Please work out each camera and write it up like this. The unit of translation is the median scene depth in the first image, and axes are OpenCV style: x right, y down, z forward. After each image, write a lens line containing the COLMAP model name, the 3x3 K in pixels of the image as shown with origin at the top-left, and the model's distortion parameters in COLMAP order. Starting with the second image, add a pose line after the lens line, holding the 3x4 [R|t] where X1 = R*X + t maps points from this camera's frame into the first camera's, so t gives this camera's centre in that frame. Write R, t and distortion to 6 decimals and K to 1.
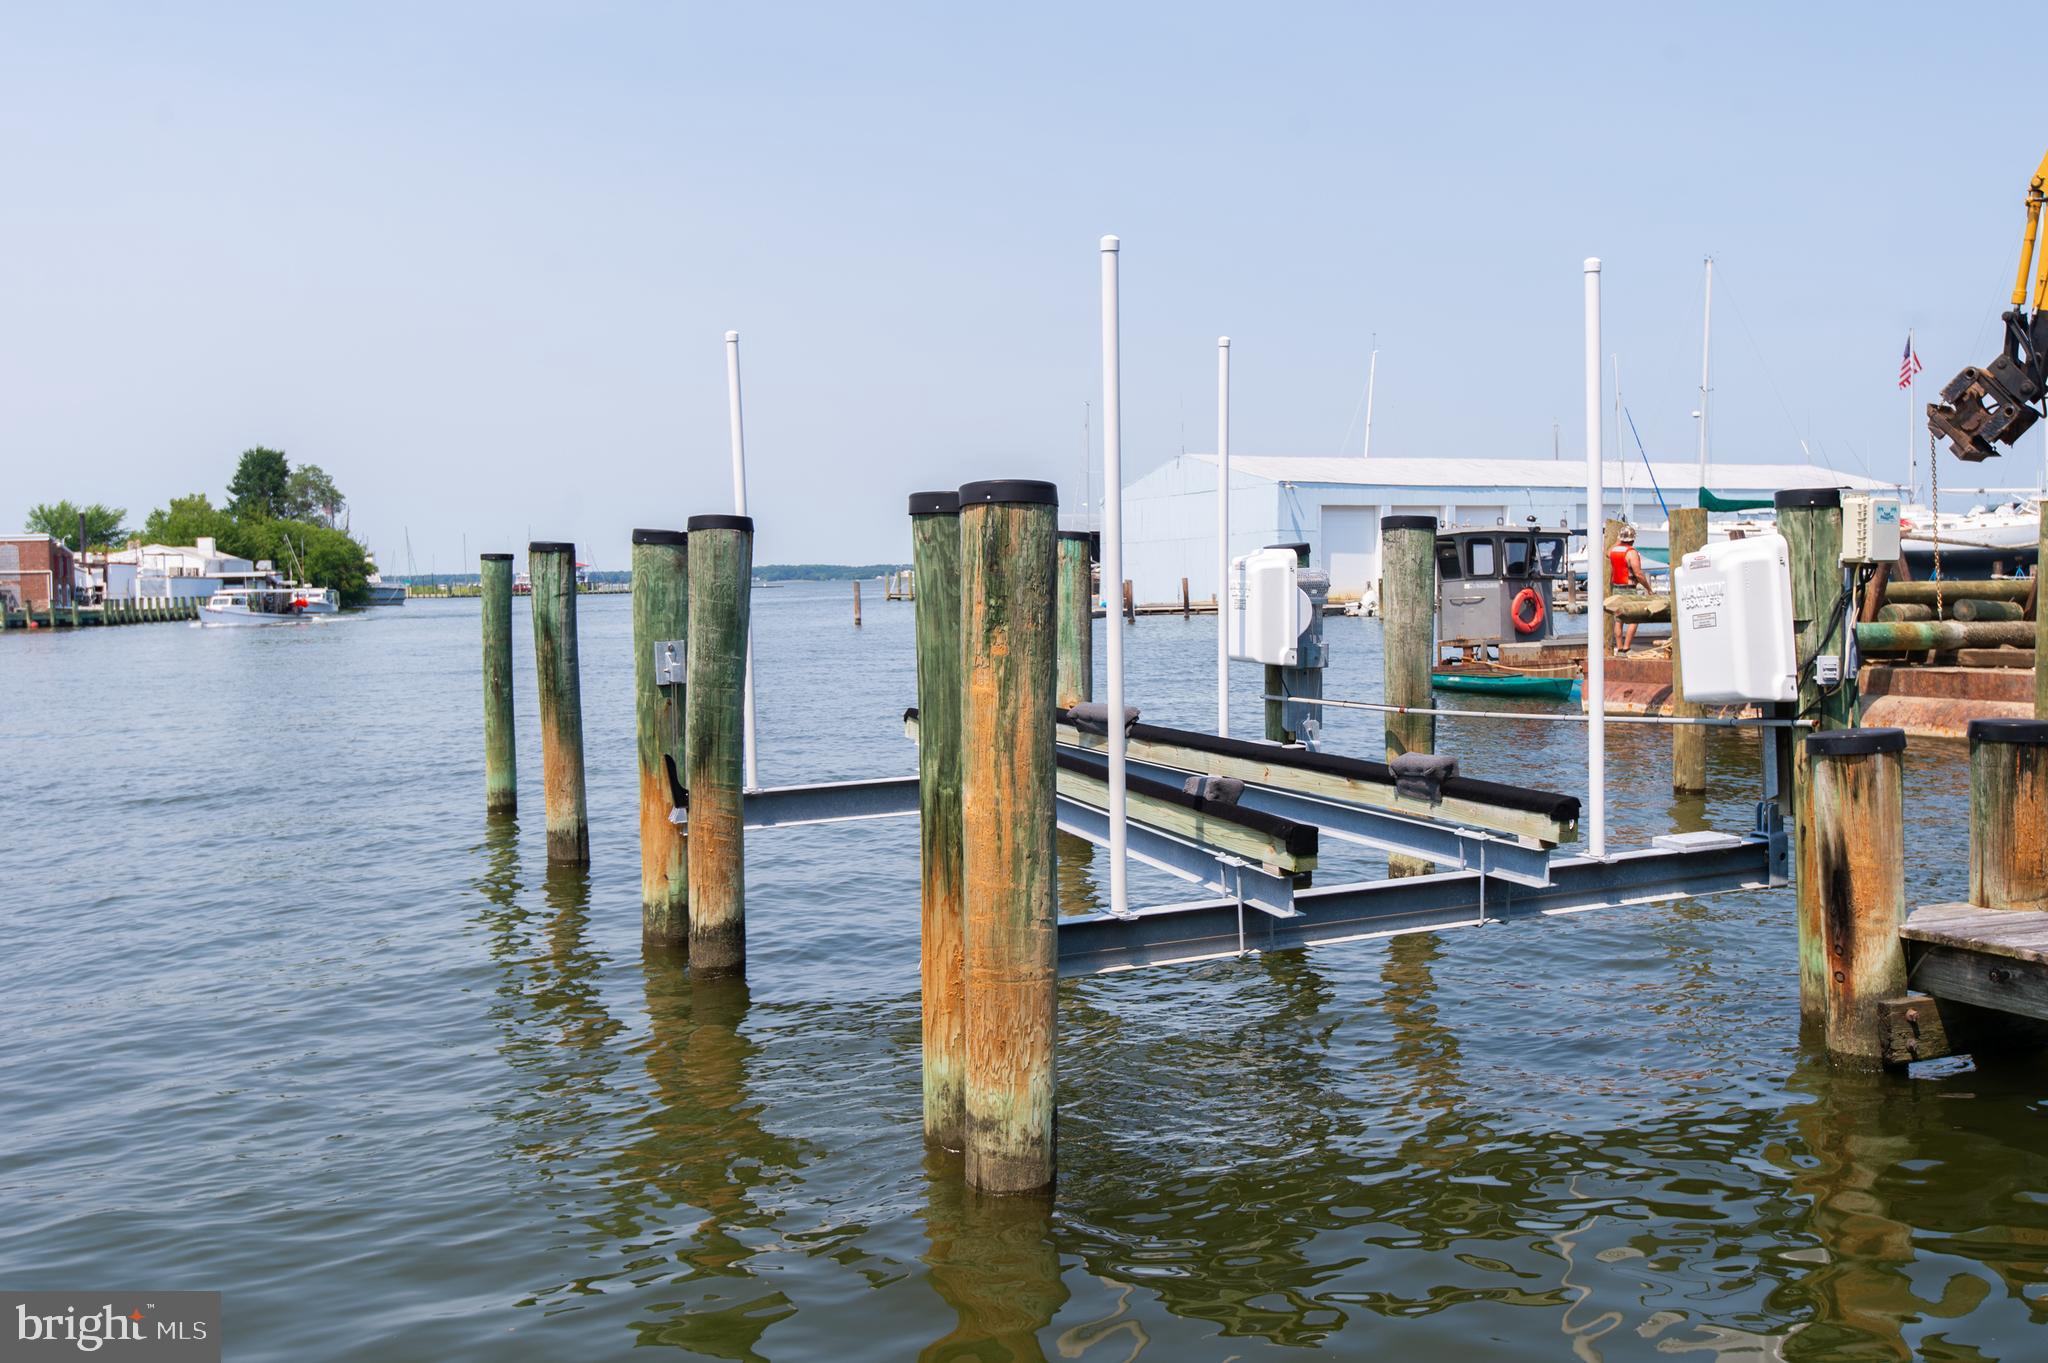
lens RADIAL K [[2017.2, 0, 1024.2], [0, 2017.2, 673.4], [0, 0, 1]] dist [0.042309, 0.000000]
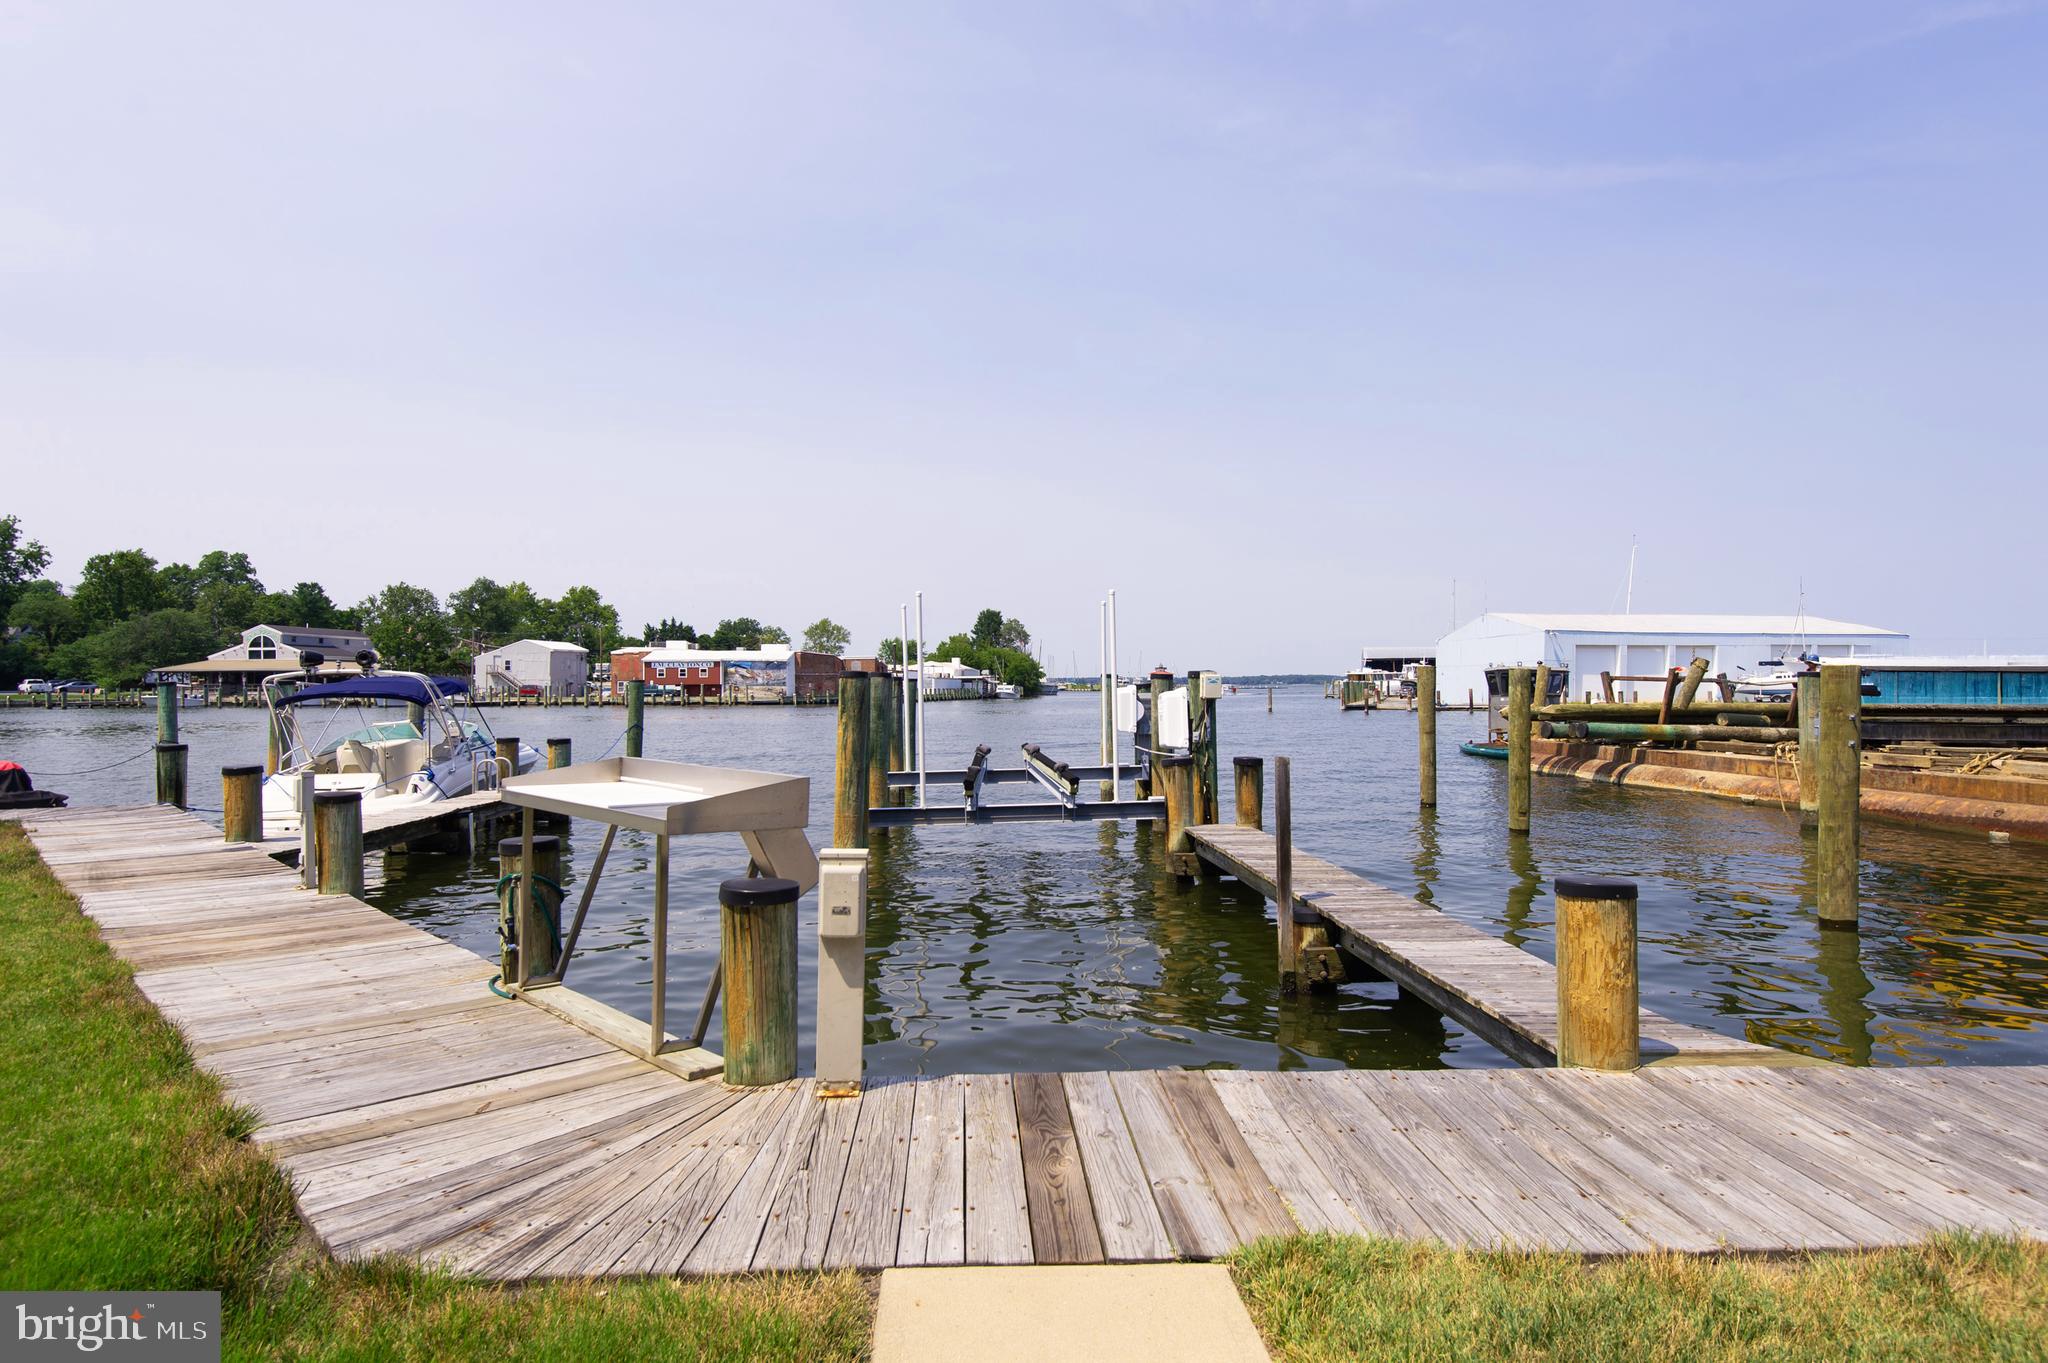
lens RADIAL K [[1199.6, 0, 1026.6], [0, 1199.6, 683.3], [0, 0, 1]] dist [0.002290, 0.000551]
pose [[0.942859, 0.017299, -0.332742, 0.489486], [-0.032609, 0.998648, -0.040482, -0.000893], [0.331592, 0.049019, 0.942148, -0.410419]]
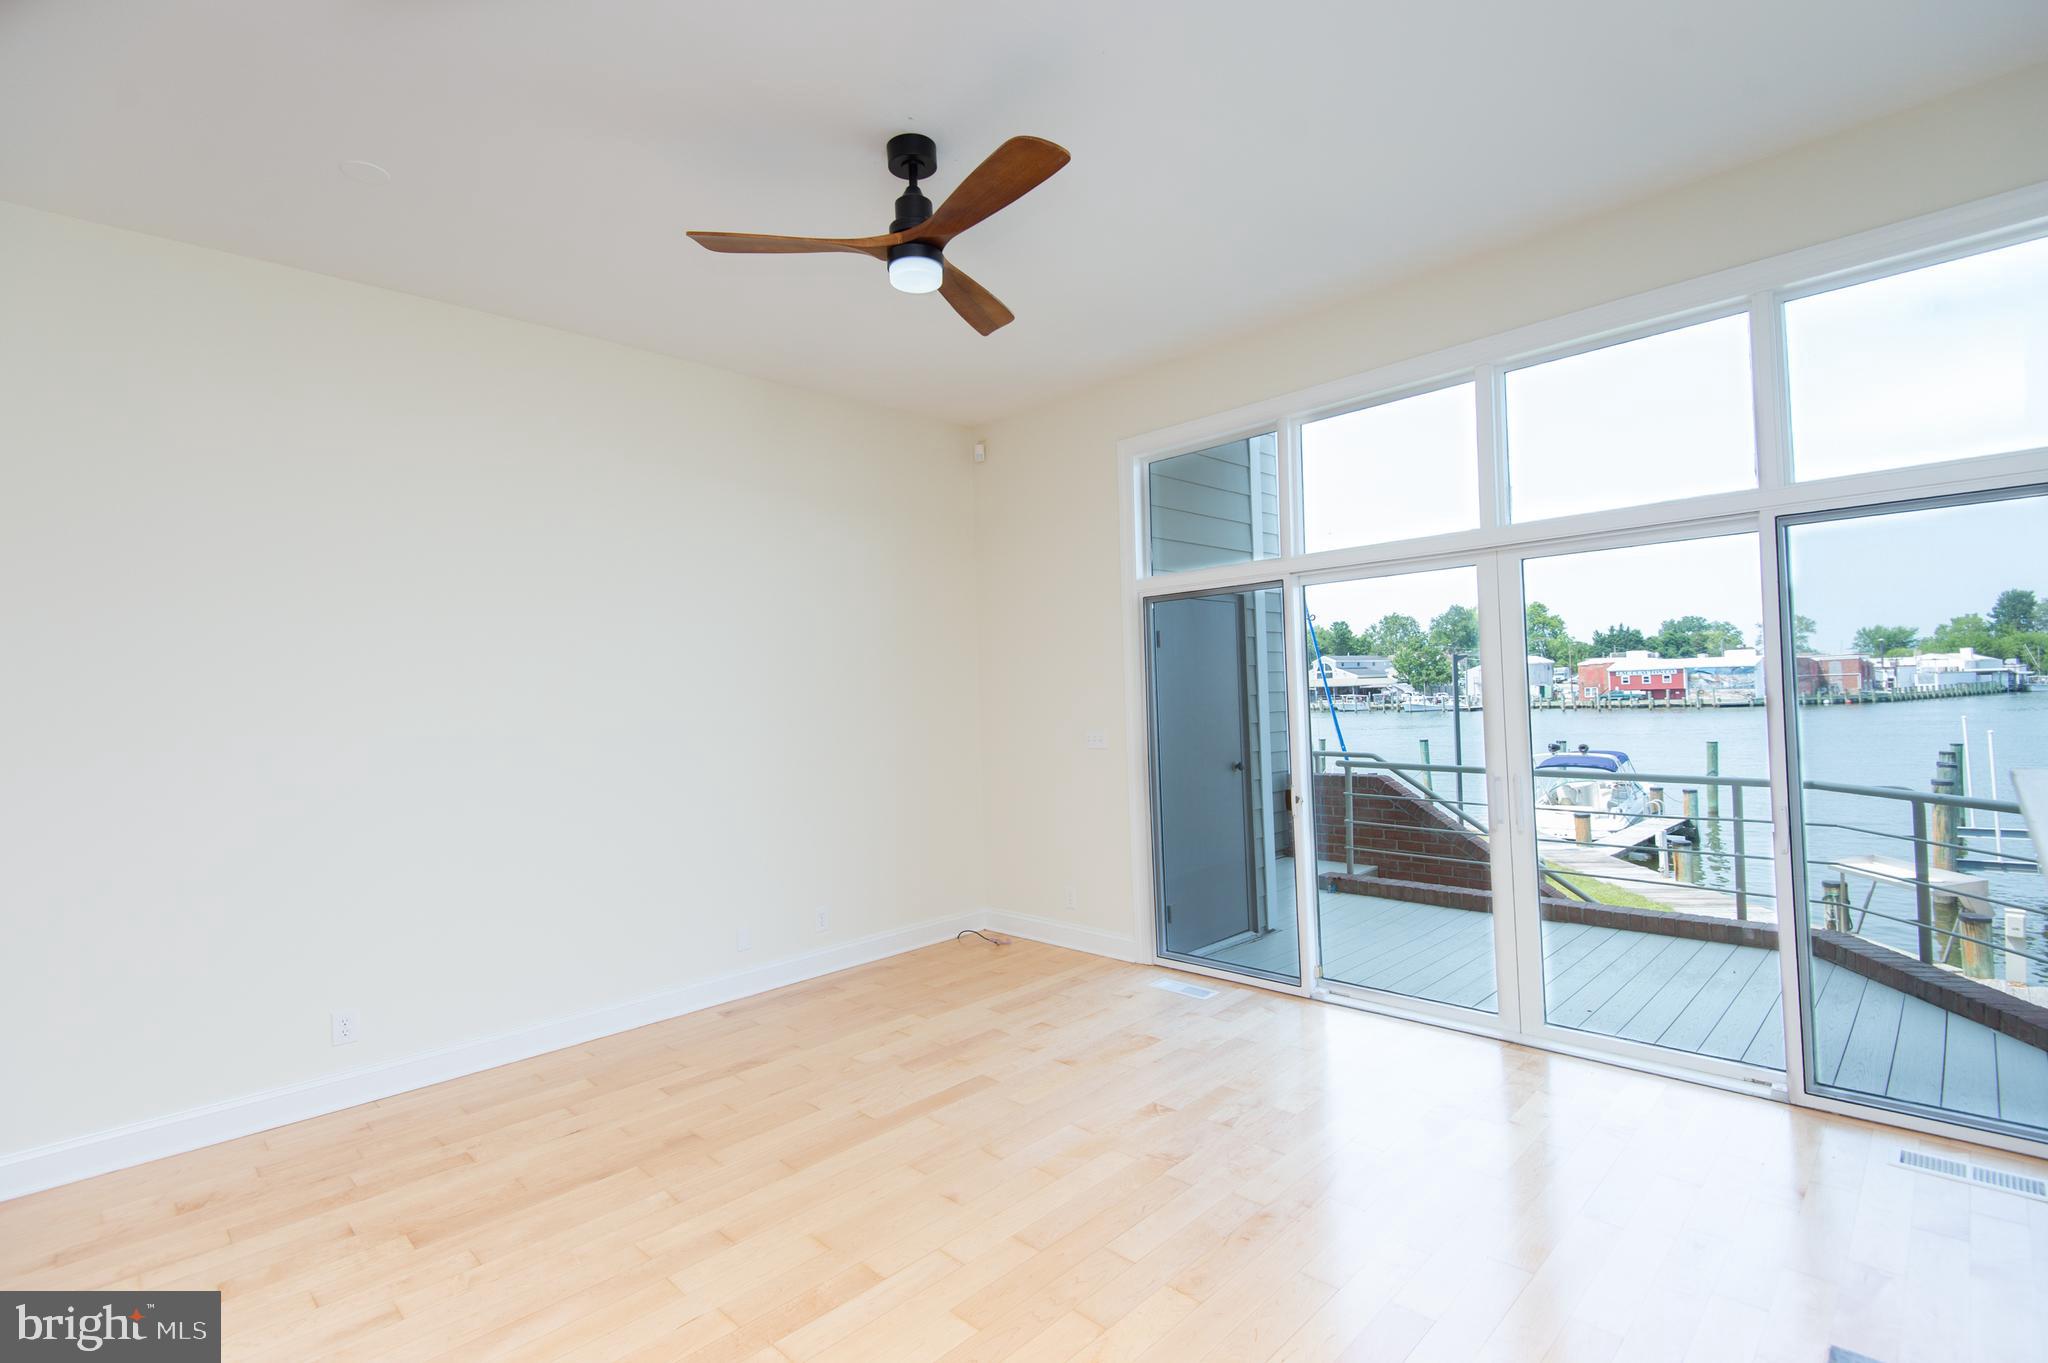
lens RADIAL K [[938.9, 0, 1033.8], [0, 938.9, 677.4], [0, 0, 1]] dist [0.024395, -0.013556]
pose [[0.388563, -0.008438, -0.921383, 0.795252], [-0.020520, 0.999631, -0.017808, -0.154340], [0.921194, 0.025826, 0.388247, -1.334666]]
